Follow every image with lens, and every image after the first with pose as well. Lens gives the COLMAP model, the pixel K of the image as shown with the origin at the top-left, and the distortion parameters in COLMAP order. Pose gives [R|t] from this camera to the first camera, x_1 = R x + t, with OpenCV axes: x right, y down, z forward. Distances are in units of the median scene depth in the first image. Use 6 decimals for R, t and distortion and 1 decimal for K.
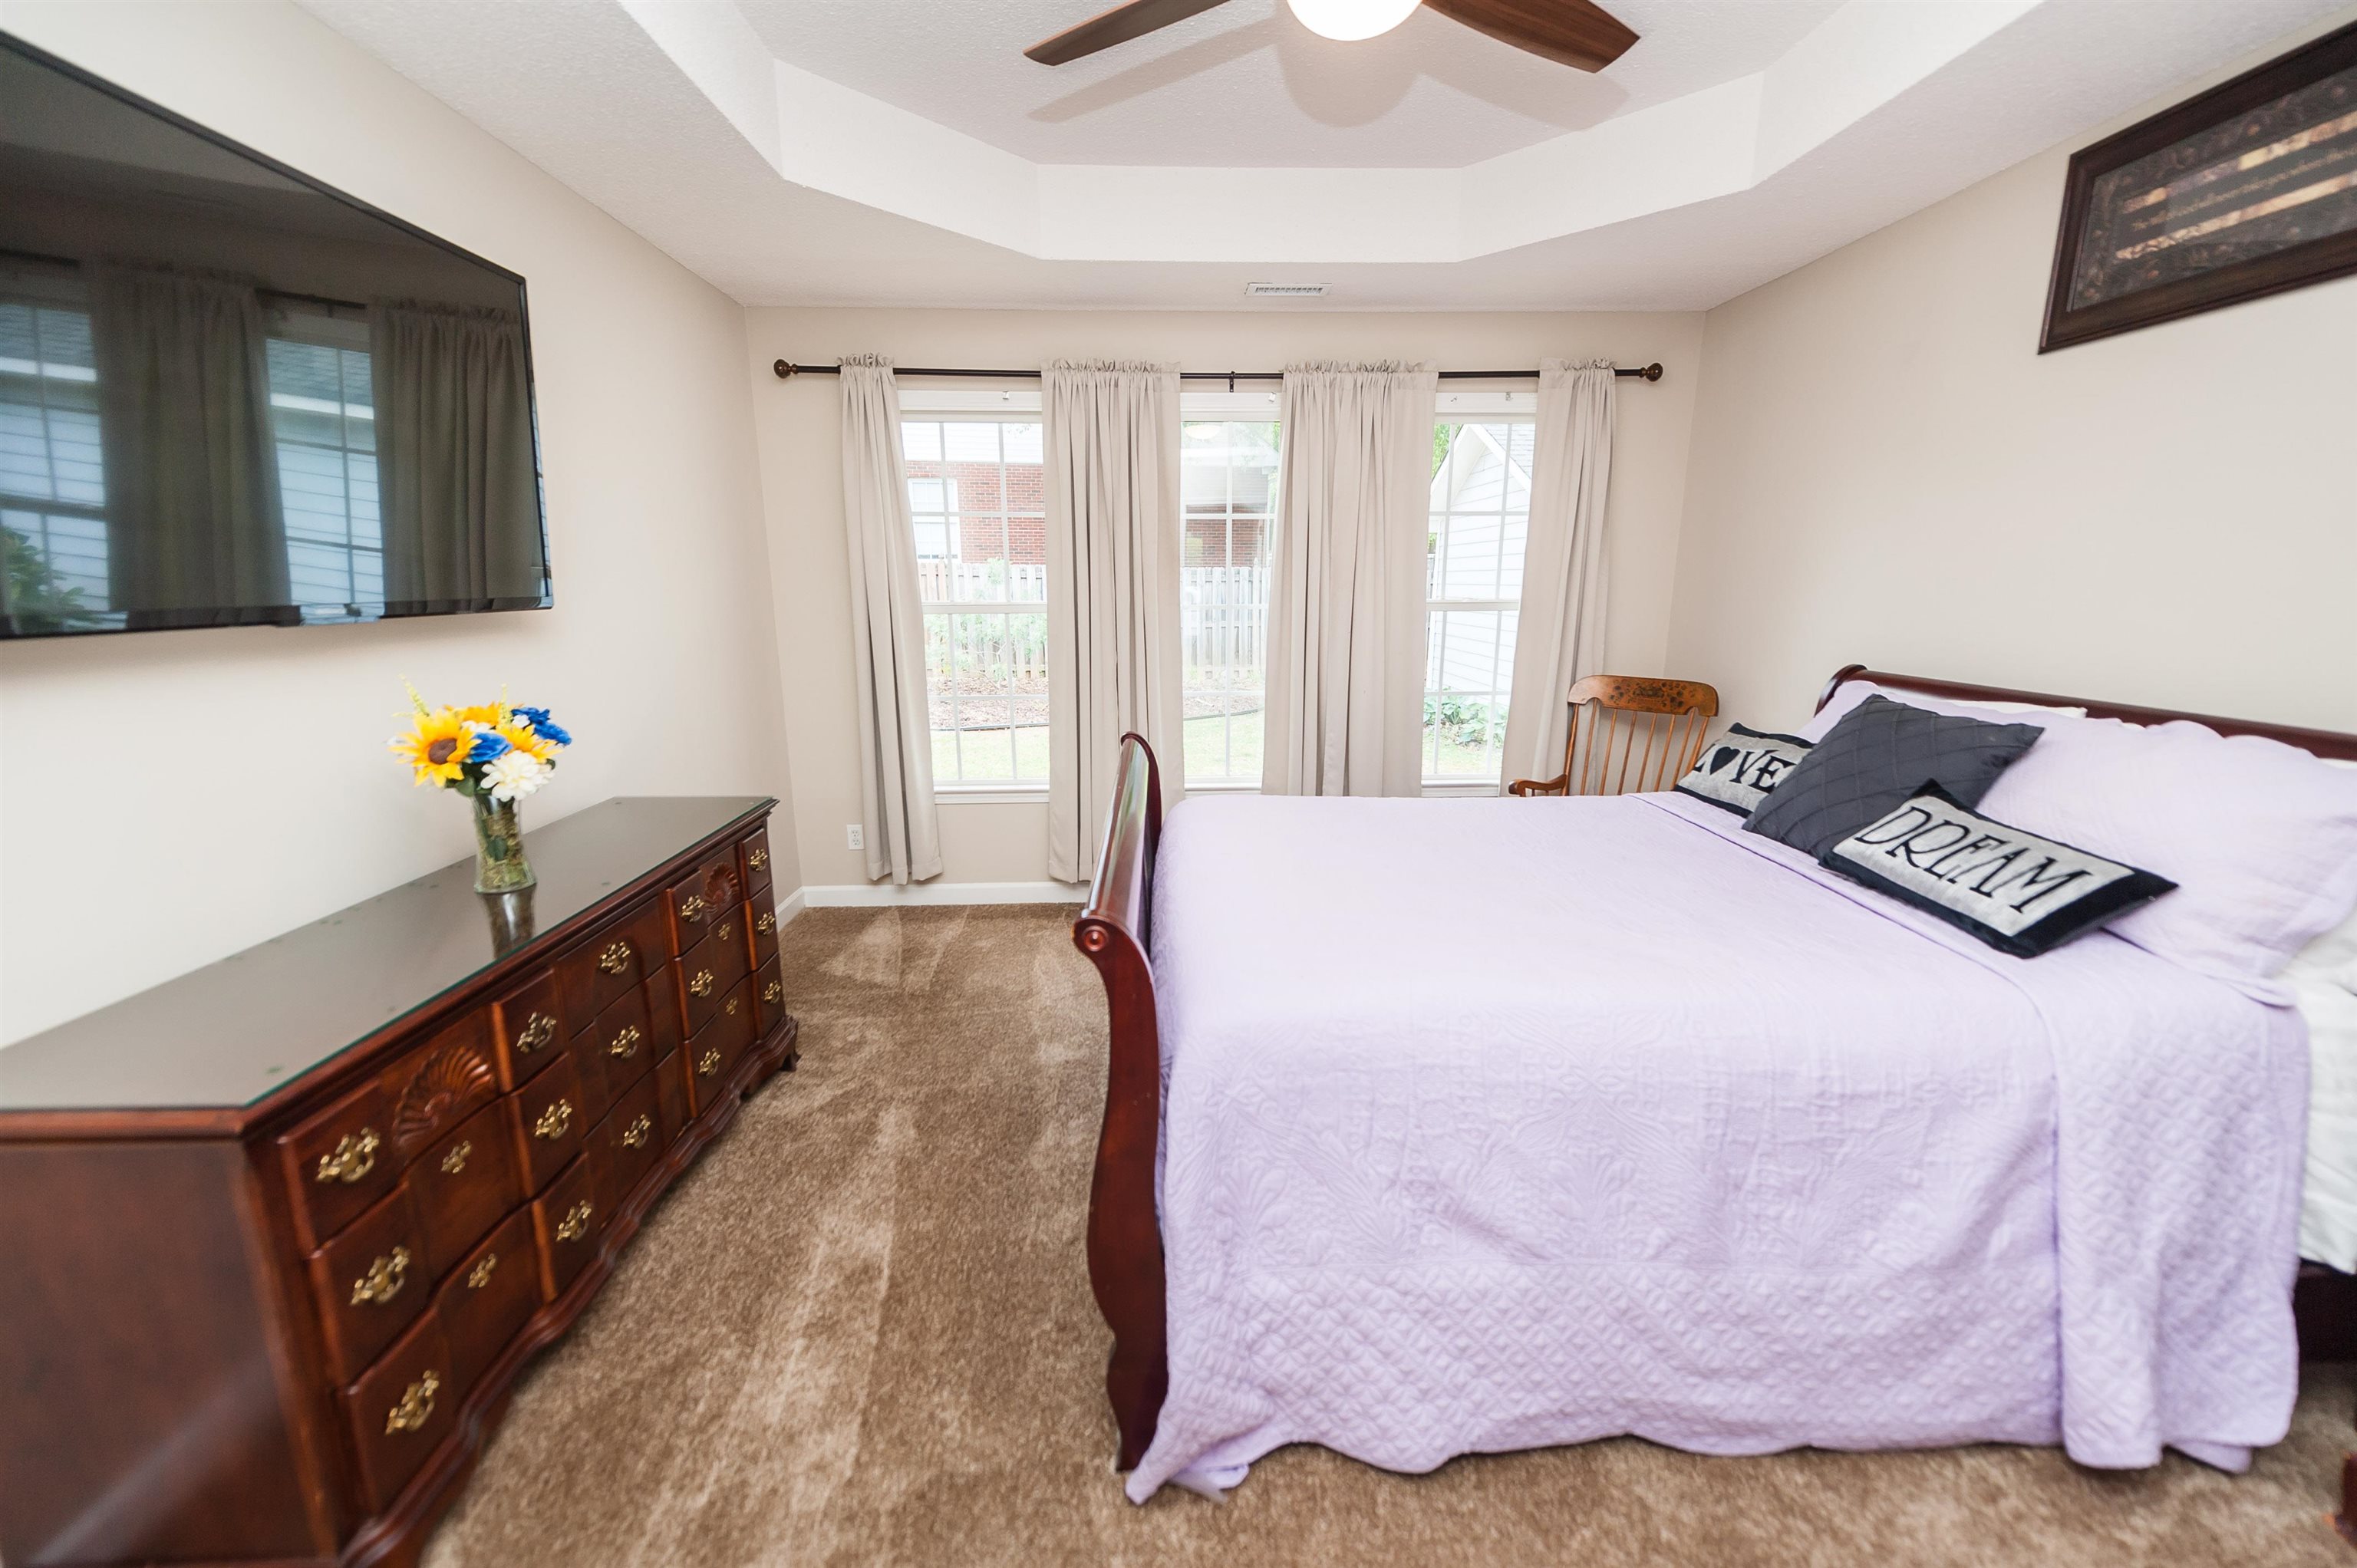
lens RADIAL K [[916.6, 0, 1182.2], [0, 916.6, 782.0], [0, 0, 1]] dist [0.012716, -0.004049]
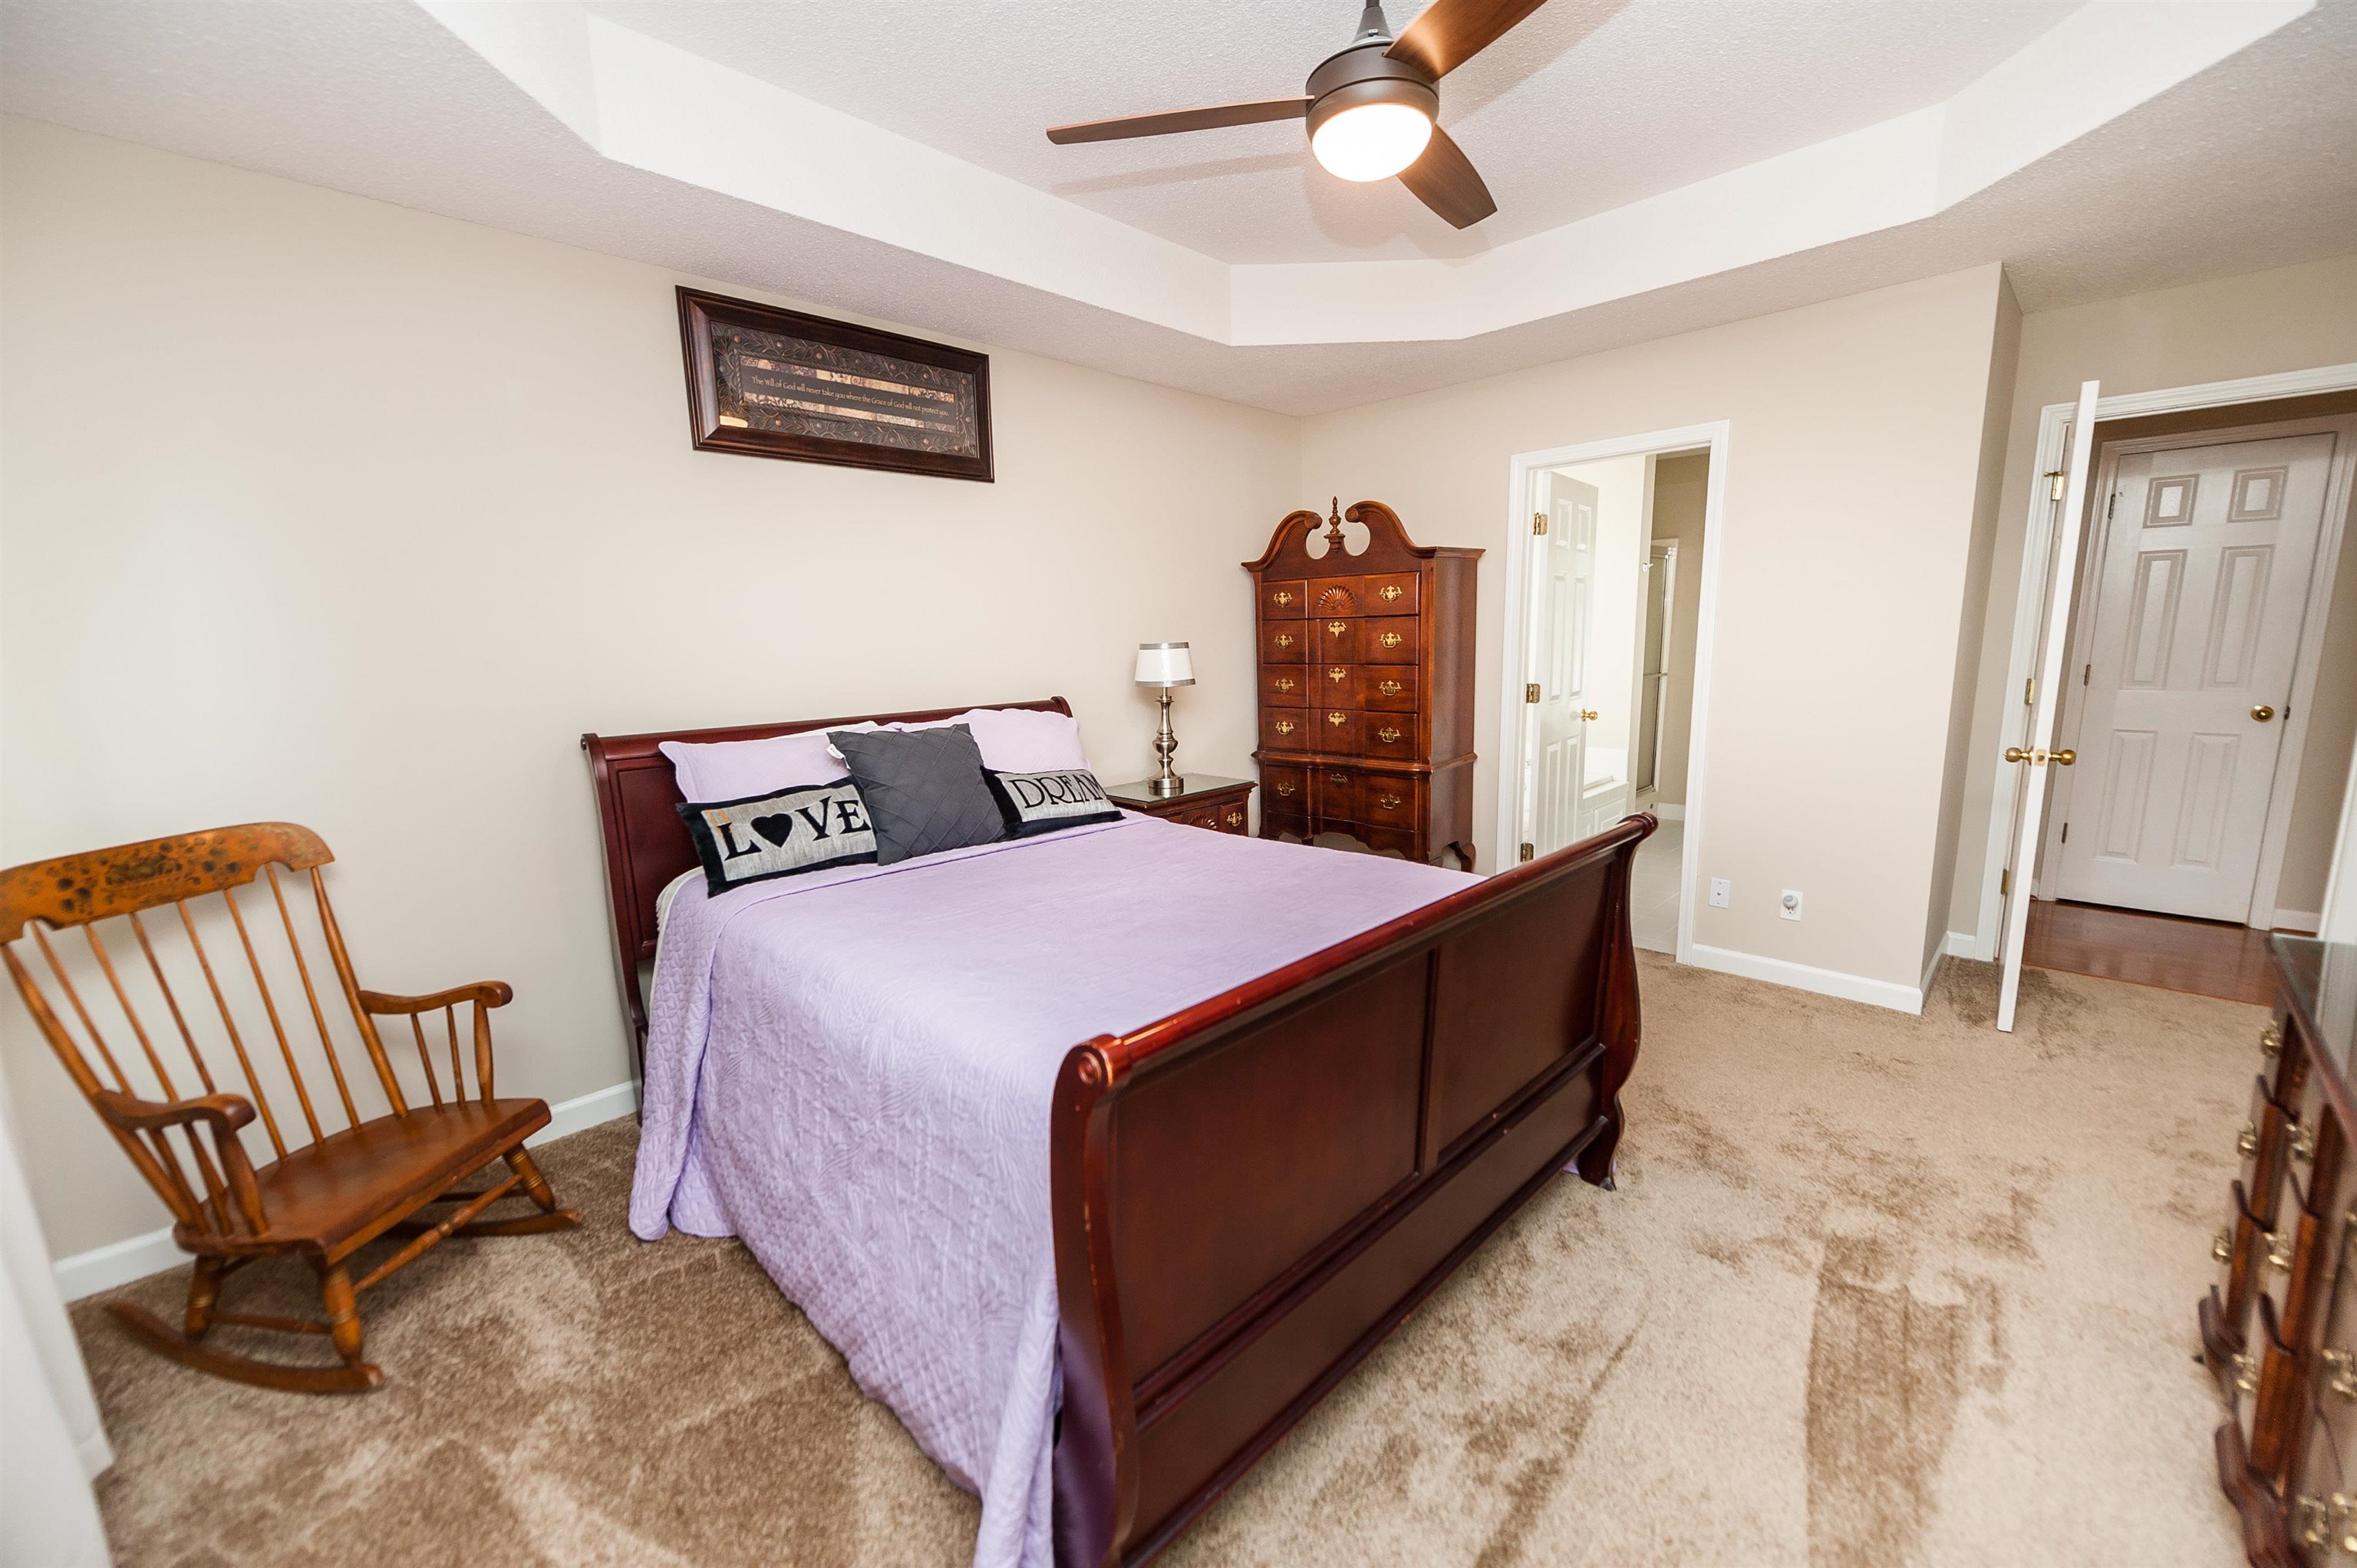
lens RADIAL K [[925.2, 0, 1189.3], [0, 925.2, 791.2], [0, 0, 1]] dist [0.002005, -0.000920]
pose [[-0.690050, -0.104065, 0.716241, -0.455443], [0.181830, 0.932944, 0.310731, -0.348033], [-0.700549, 0.344654, -0.624855, 1.636621]]
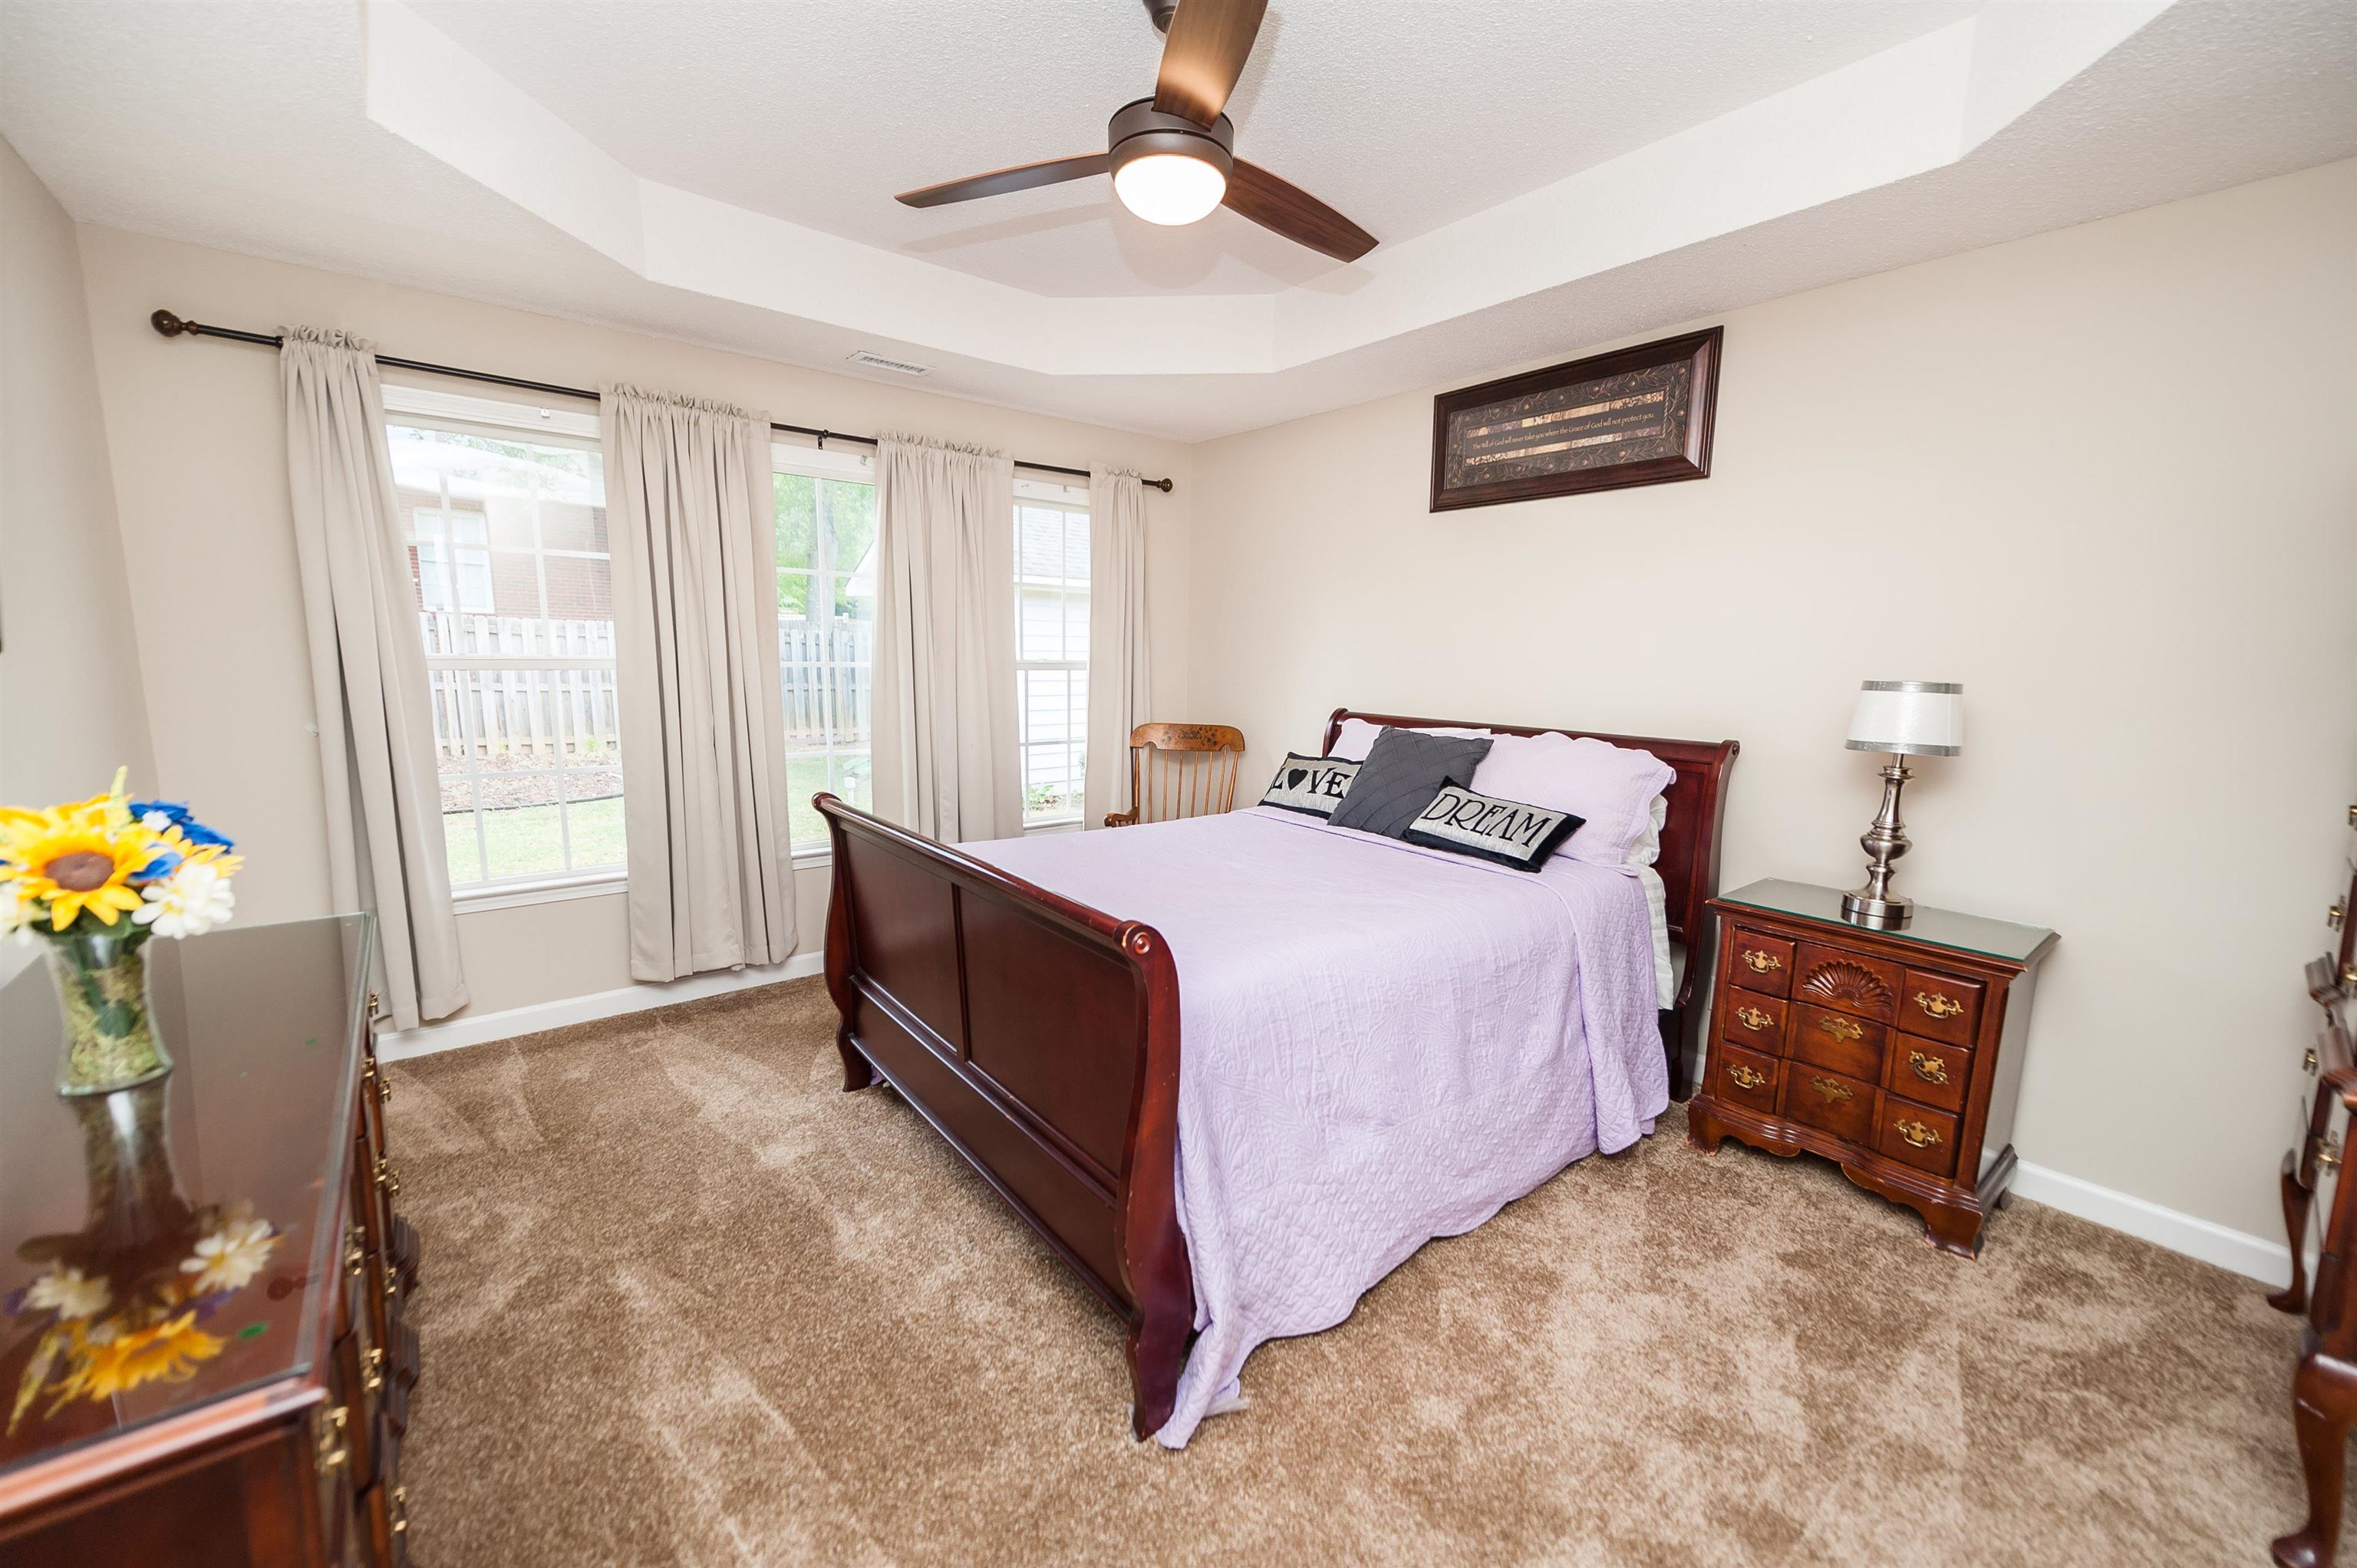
lens RADIAL K [[916.6, 0, 1182.2], [0, 916.6, 782.0], [0, 0, 1]] dist [0.012716, -0.004049]
pose [[0.800189, -0.068321, 0.595843, -0.455467], [0.108619, 0.993570, -0.031946, 0.007927], [-0.589829, 0.090283, 0.802465, 0.017441]]
